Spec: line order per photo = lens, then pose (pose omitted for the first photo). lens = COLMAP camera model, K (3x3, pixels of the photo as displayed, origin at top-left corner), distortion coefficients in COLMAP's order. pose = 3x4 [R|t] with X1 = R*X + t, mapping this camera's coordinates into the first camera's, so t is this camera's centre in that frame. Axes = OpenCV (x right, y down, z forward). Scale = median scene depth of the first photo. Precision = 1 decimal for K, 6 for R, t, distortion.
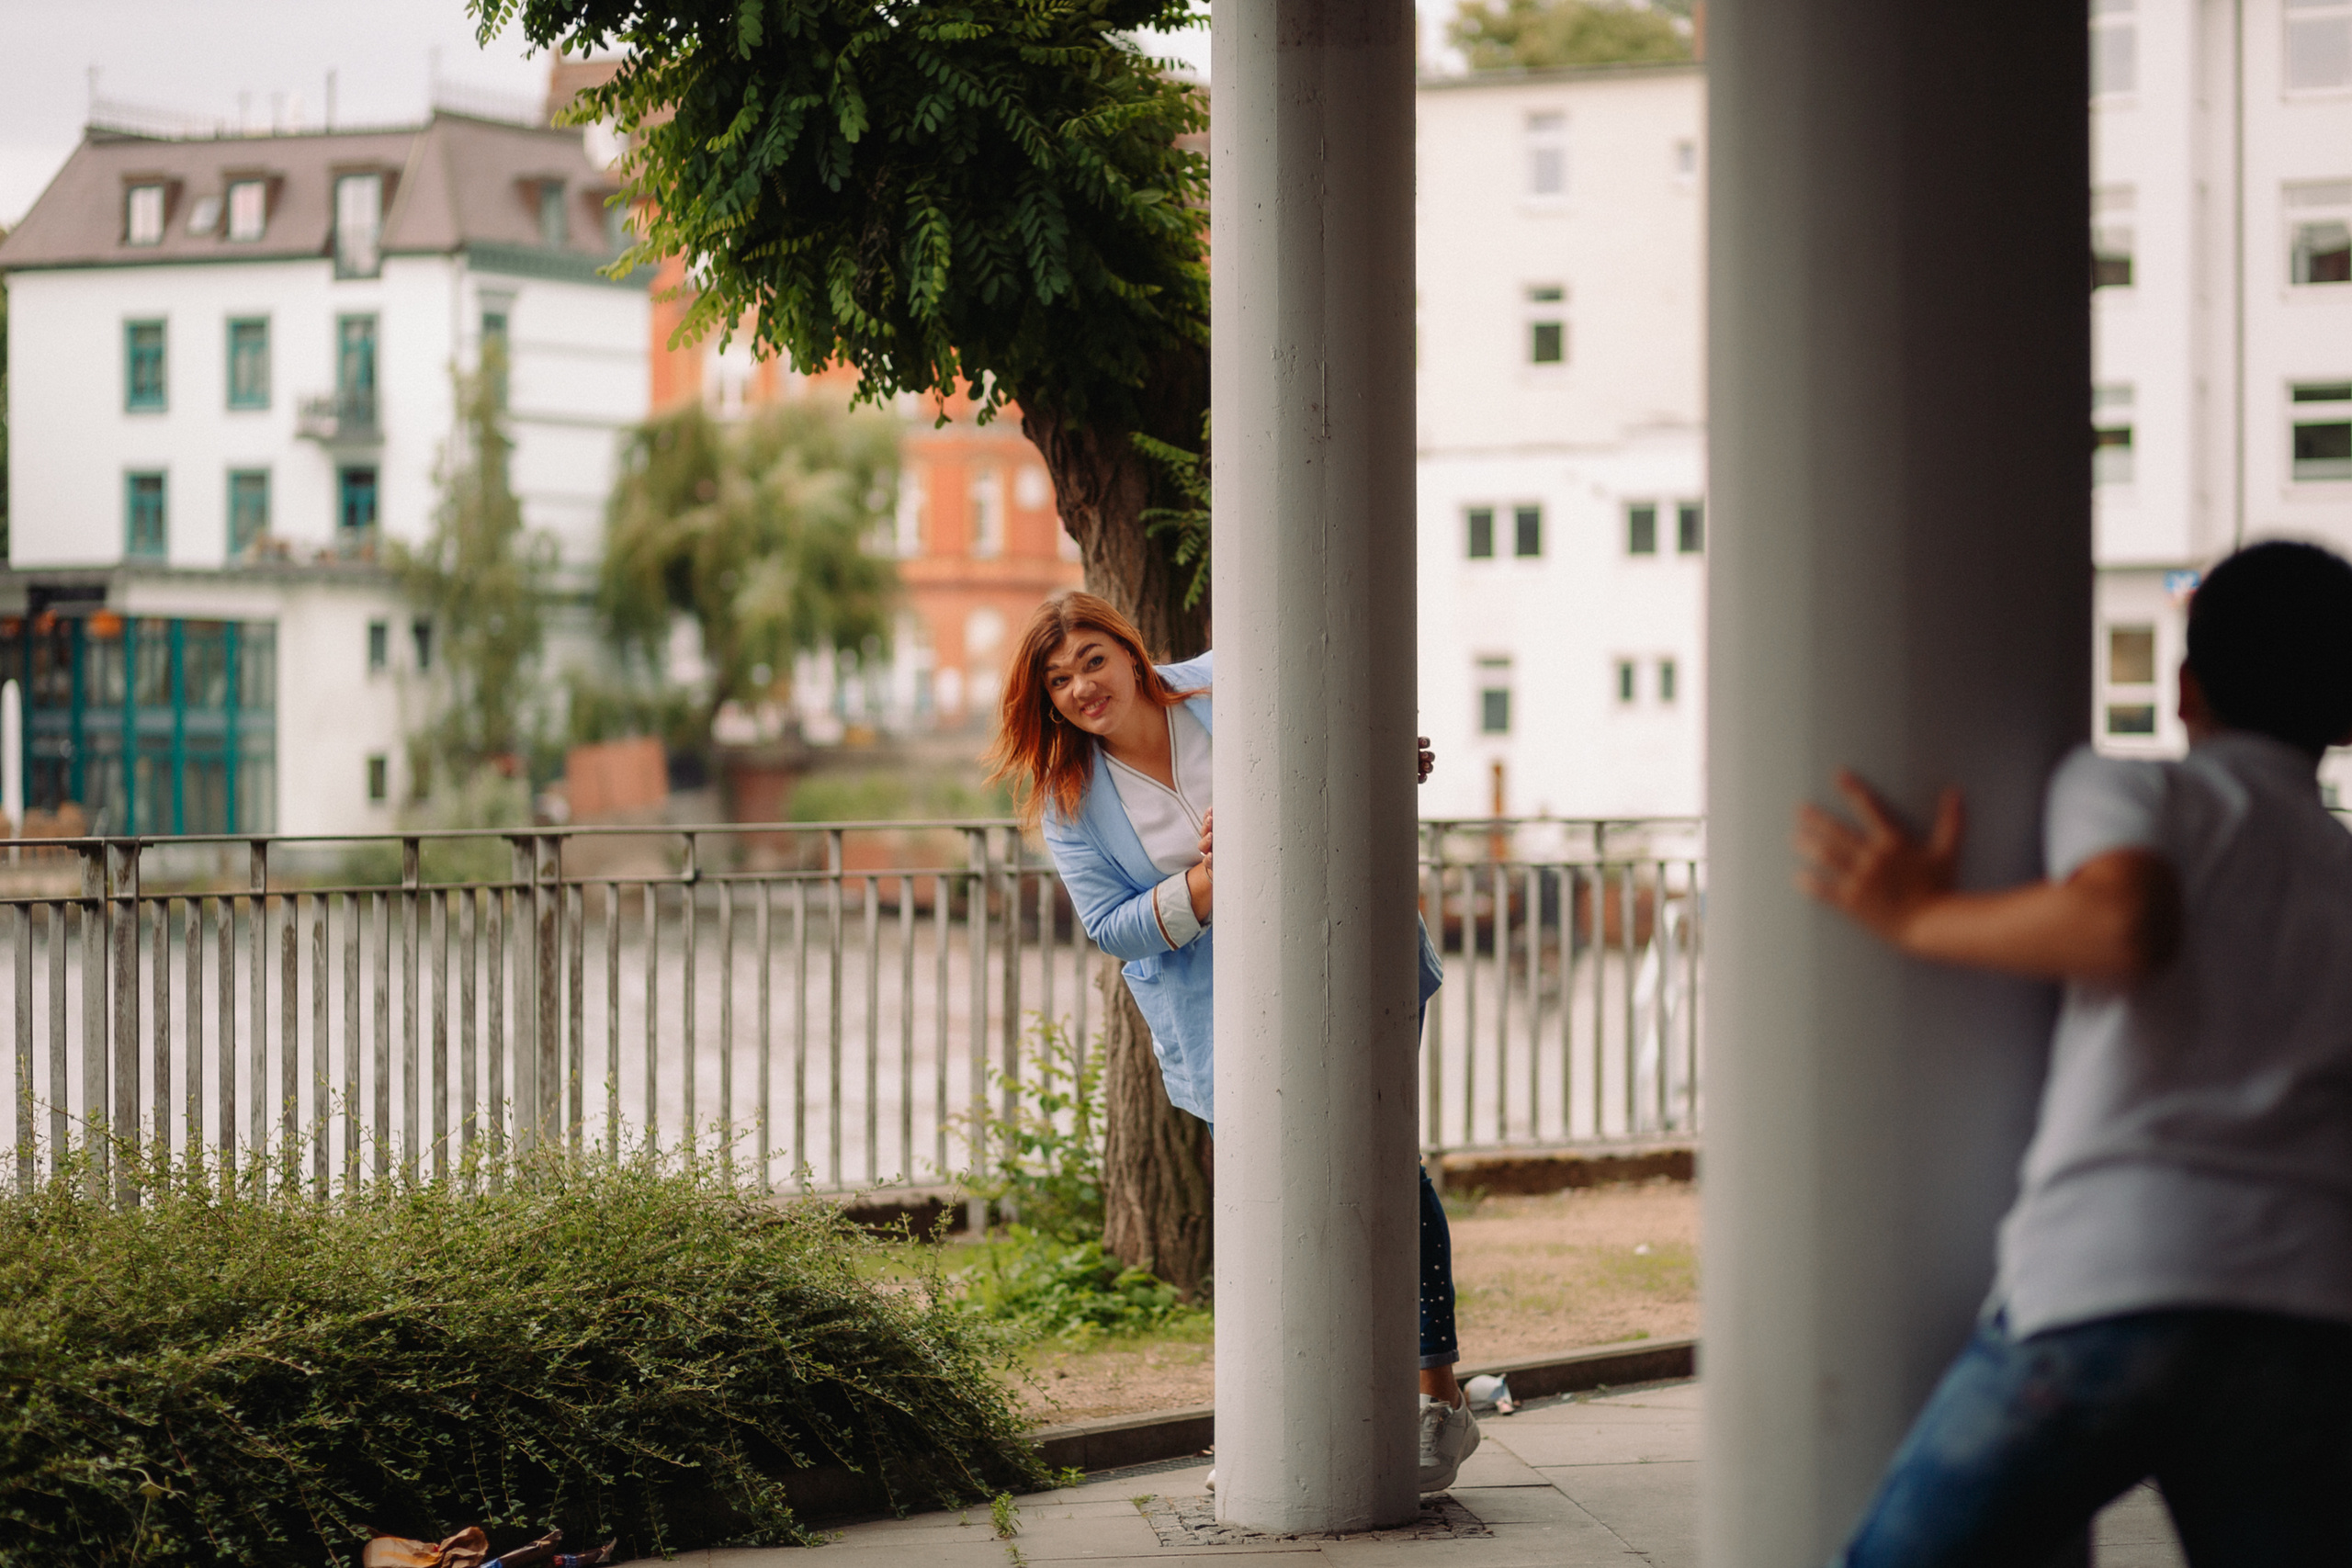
lens RADIAL K [[5913.3, 0, 1176.0], [0, 5913.3, 784.0], [0, 0, 1]] dist [0.019809, -0.325842]
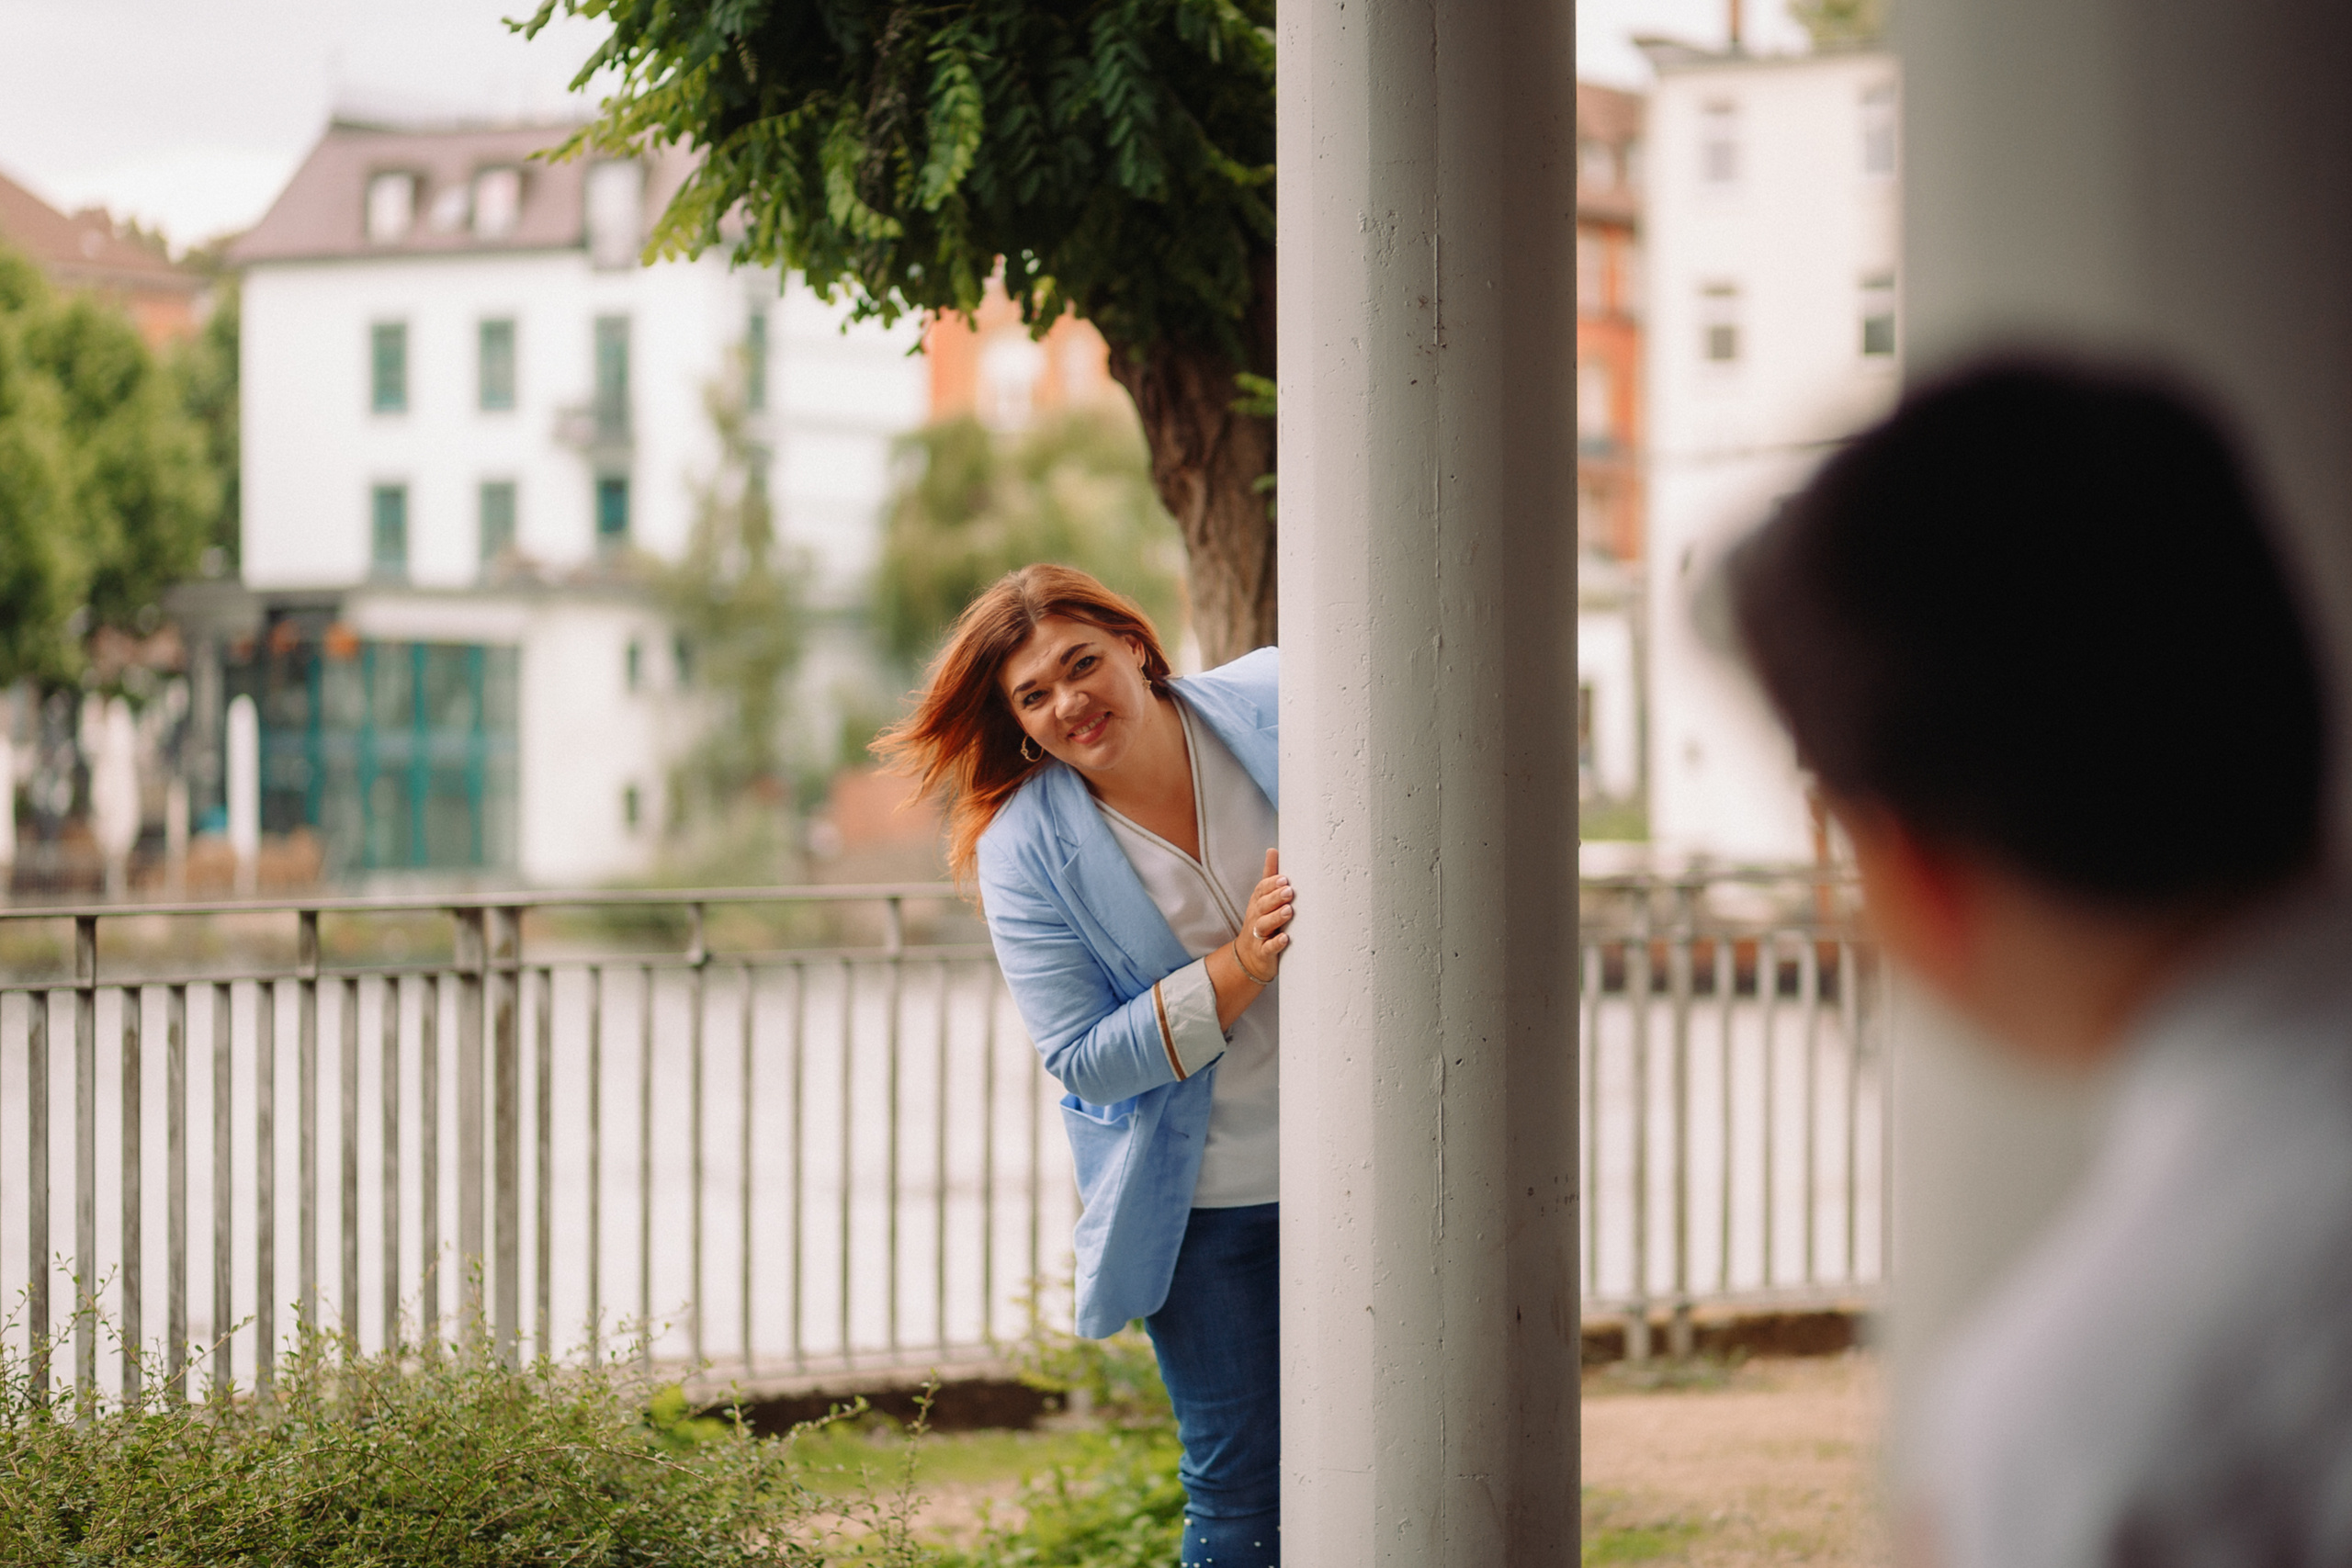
lens RADIAL K [[6006.7, 0, 1176.0], [0, 6006.7, 784.0], [0, 0, 1]] dist [0.004952, -0.122957]
pose [[0.998361, 0.000146, -0.057228, 0.027014], [-0.000362, 0.999993, -0.003762, -0.004460], [0.057227, 0.003777, 0.998354, 0.241797]]
